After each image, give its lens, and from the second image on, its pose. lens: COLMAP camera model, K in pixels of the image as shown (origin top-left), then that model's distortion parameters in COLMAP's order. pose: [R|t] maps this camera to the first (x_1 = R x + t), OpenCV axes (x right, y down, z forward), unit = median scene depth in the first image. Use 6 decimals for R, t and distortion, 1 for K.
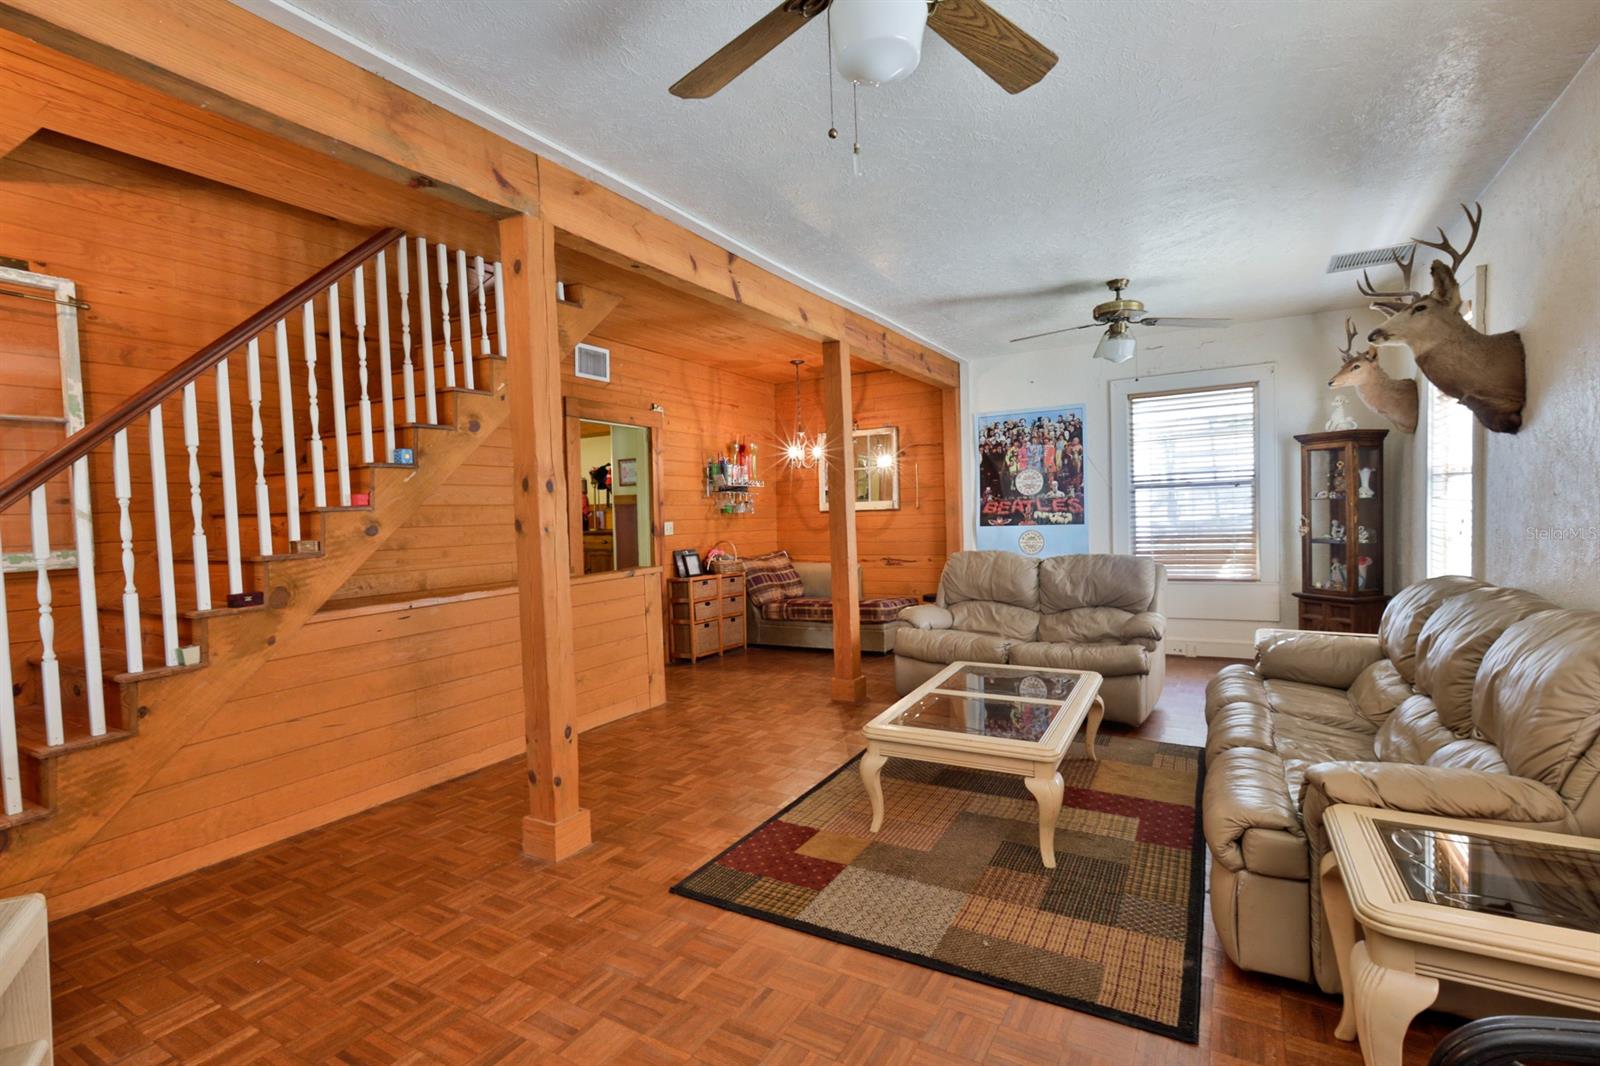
lens RADIAL K [[751.8, 0, 794.5], [0, 751.8, 537.4], [0, 0, 1]] dist [-0.004686, 0.000016]
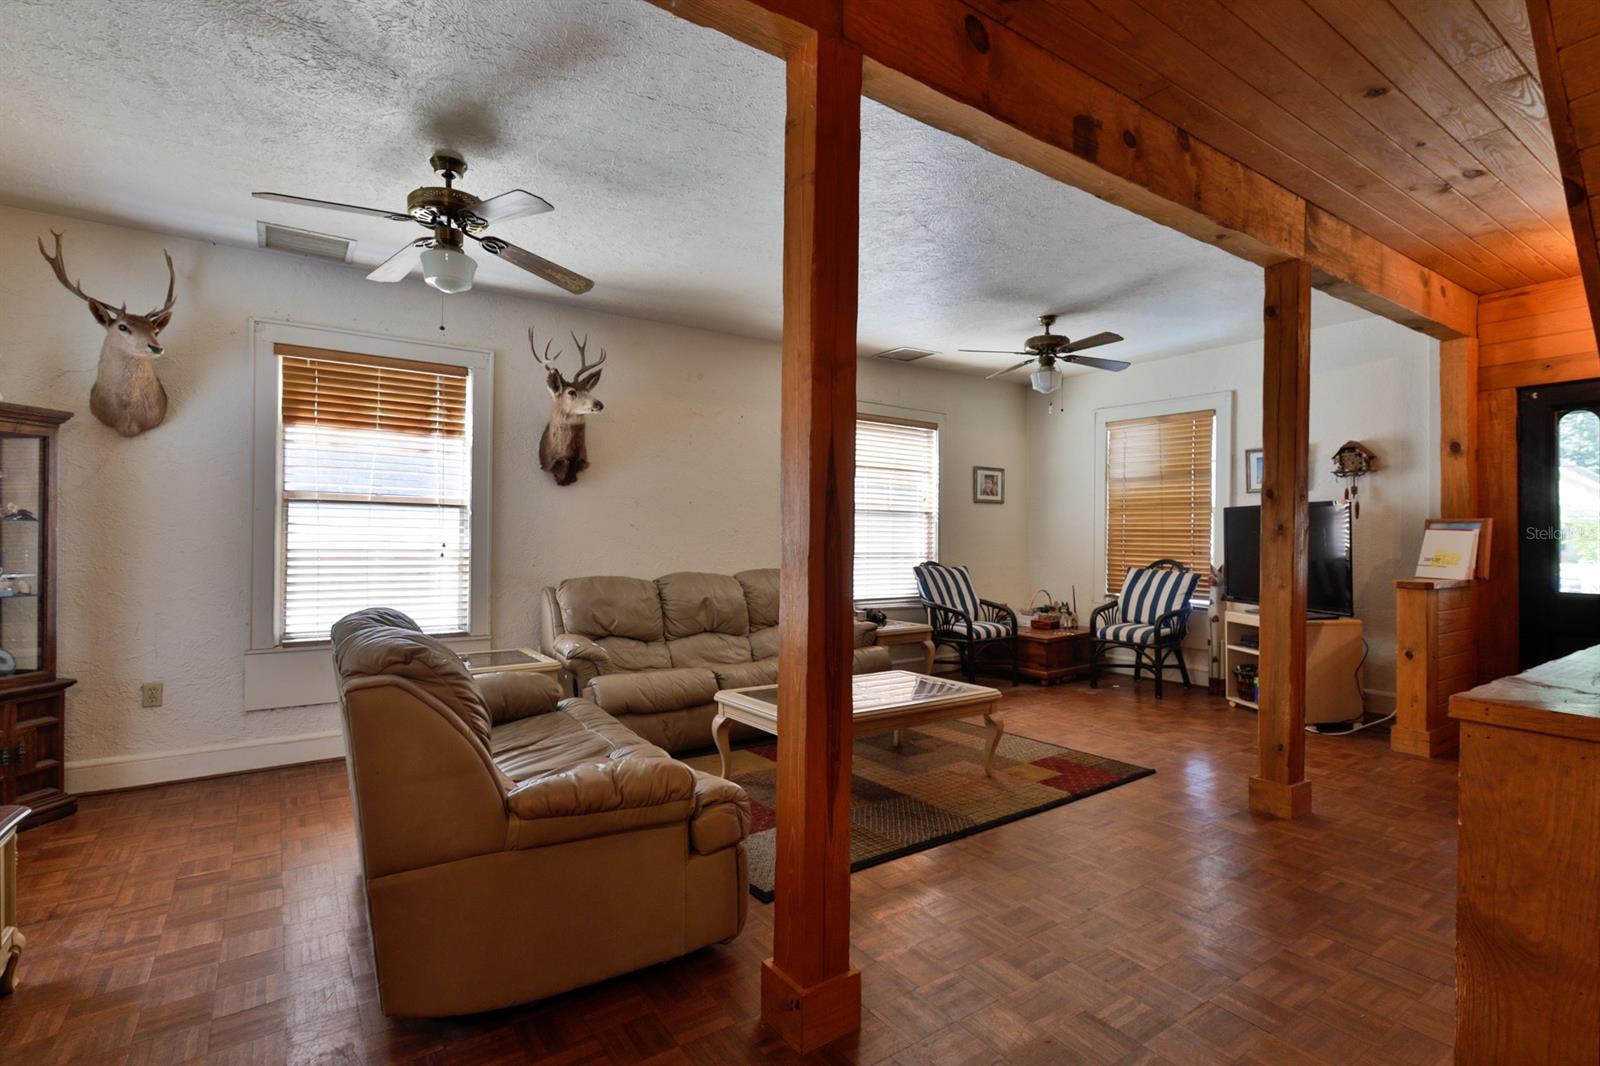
lens RADIAL K [[751.8, 0, 794.5], [0, 751.8, 537.4], [0, 0, 1]] dist [-0.004686, 0.000016]
pose [[-0.907273, 0.023385, 0.419891, -0.109669], [0.036368, 0.999075, 0.022938, -0.040622], [-0.418966, 0.036082, -0.907285, 1.899593]]
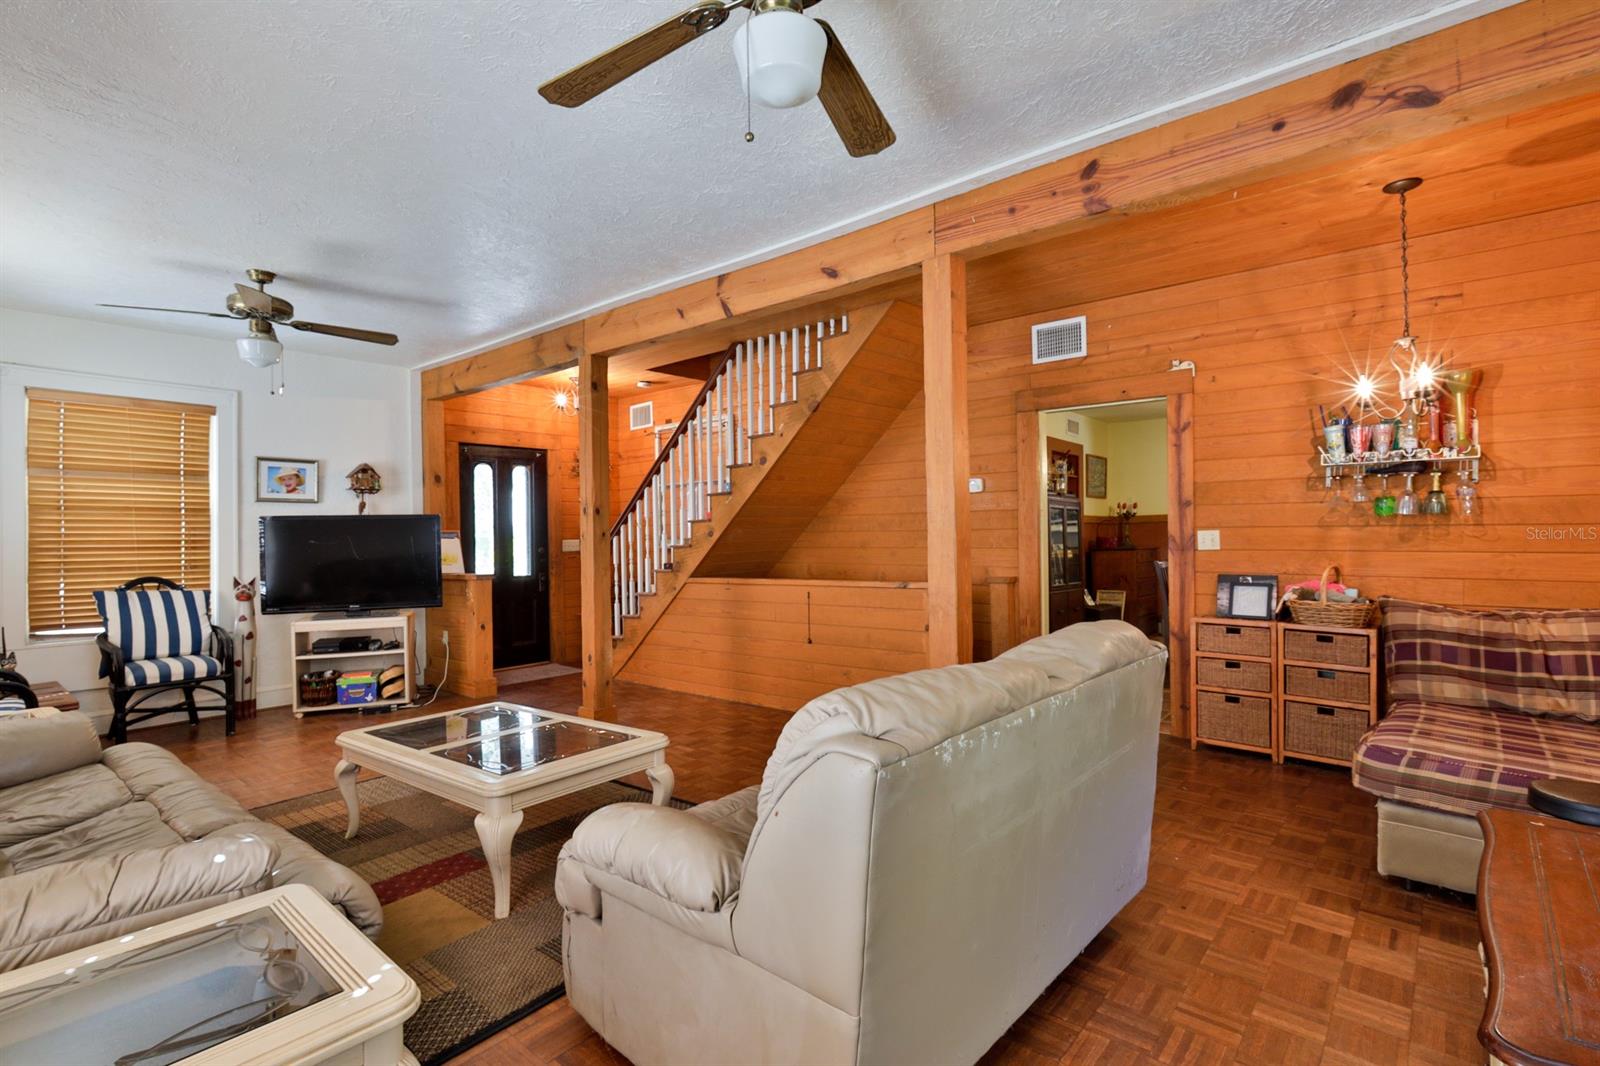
lens RADIAL K [[751.8, 0, 794.5], [0, 751.8, 537.4], [0, 0, 1]] dist [-0.004686, 0.000016]
pose [[-0.179504, 0.030183, -0.983294, 1.009389], [-0.014625, 0.999337, 0.033345, -0.056973], [0.983648, 0.020367, -0.178944, 1.402367]]
